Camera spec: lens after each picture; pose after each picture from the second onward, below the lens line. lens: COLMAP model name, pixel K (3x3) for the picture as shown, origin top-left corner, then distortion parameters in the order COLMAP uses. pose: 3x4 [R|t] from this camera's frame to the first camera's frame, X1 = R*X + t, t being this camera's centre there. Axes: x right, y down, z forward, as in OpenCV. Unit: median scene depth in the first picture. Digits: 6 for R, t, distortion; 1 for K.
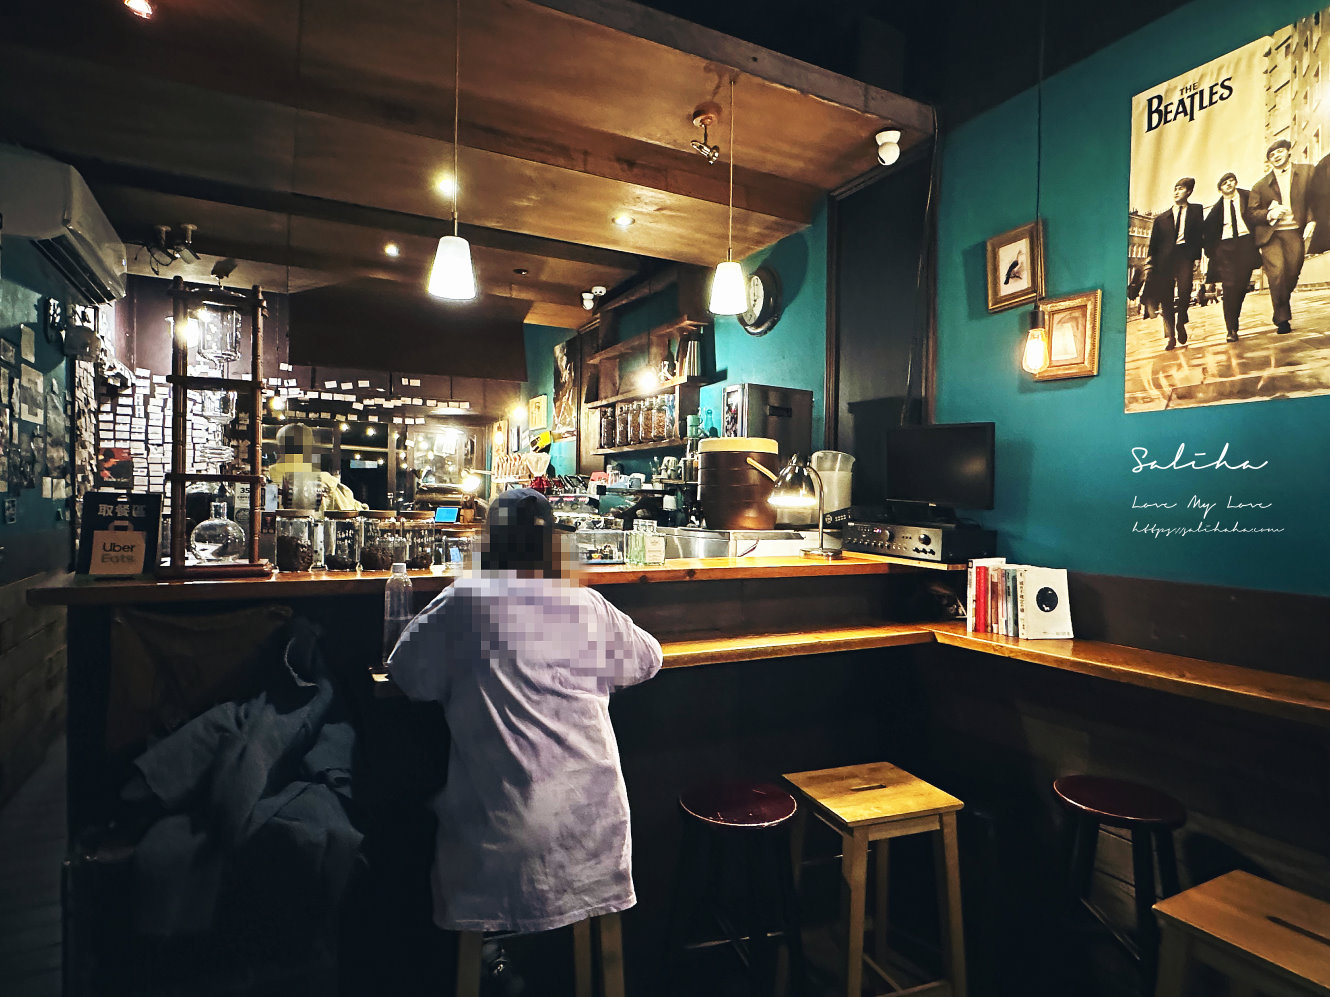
lens RADIAL K [[743.3, 0, 665.0], [0, 743.3, 498.5], [0, 0, 1]] dist [-0.002568, -0.001332]
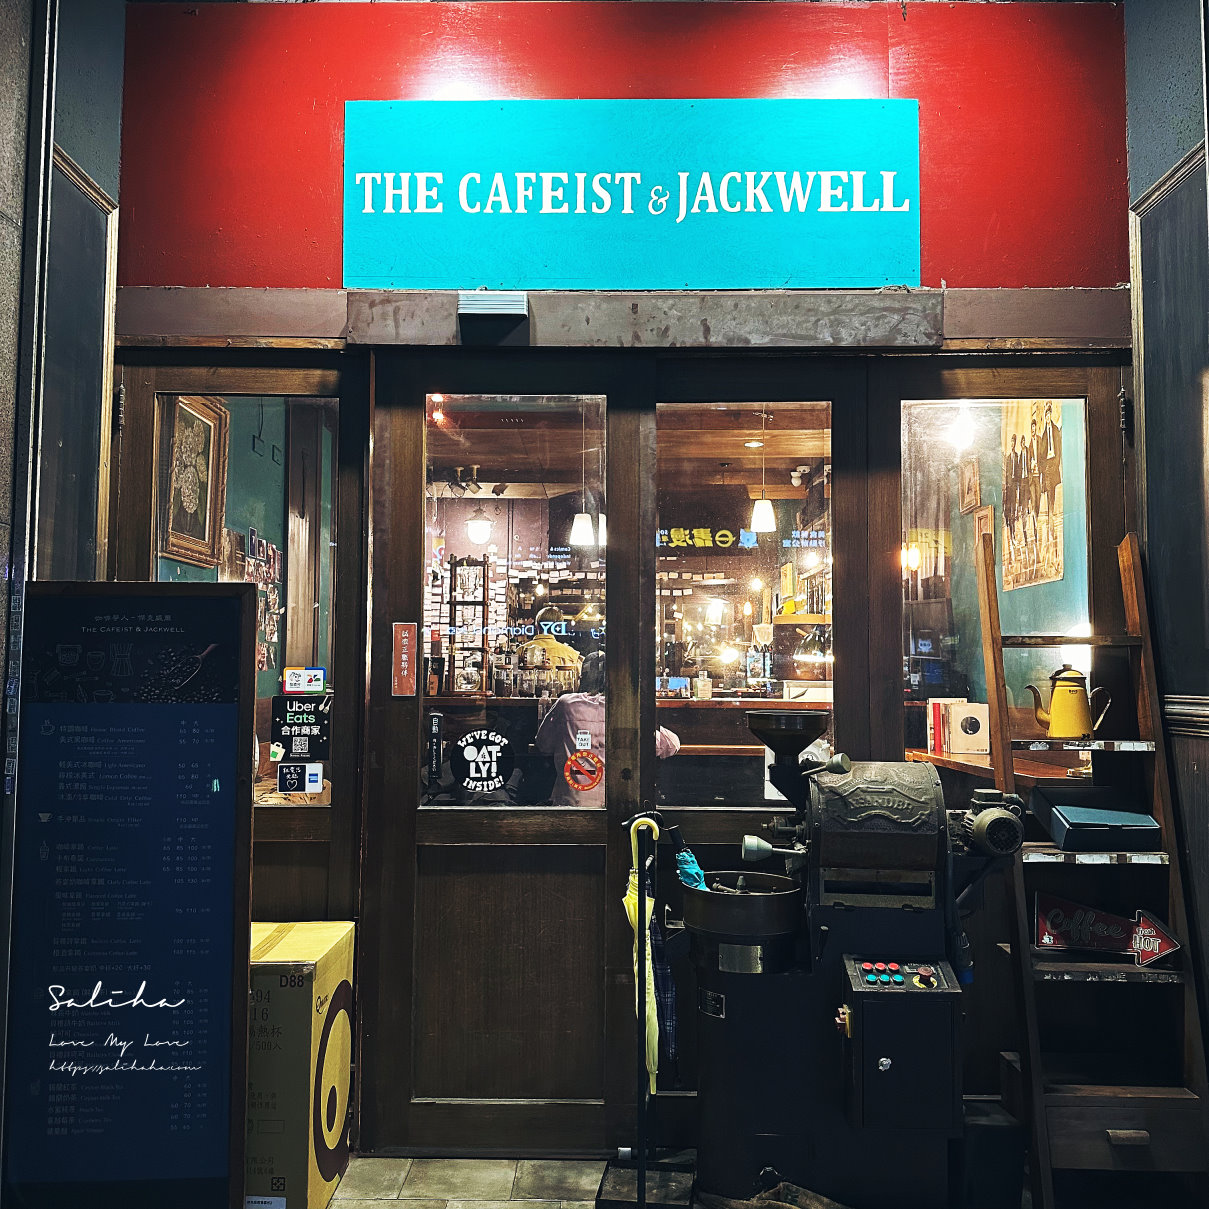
lens RADIAL K [[1116.1, 0, 604.5], [0, 1116.1, 604.5], [0, 0, 1]] dist [0.004134, 0.003058]
pose [[0.885003, -0.037940, -0.464037, 0.449180], [0.004590, 0.997337, -0.072789, 0.029834], [0.465563, 0.062289, 0.882820, -0.598624]]
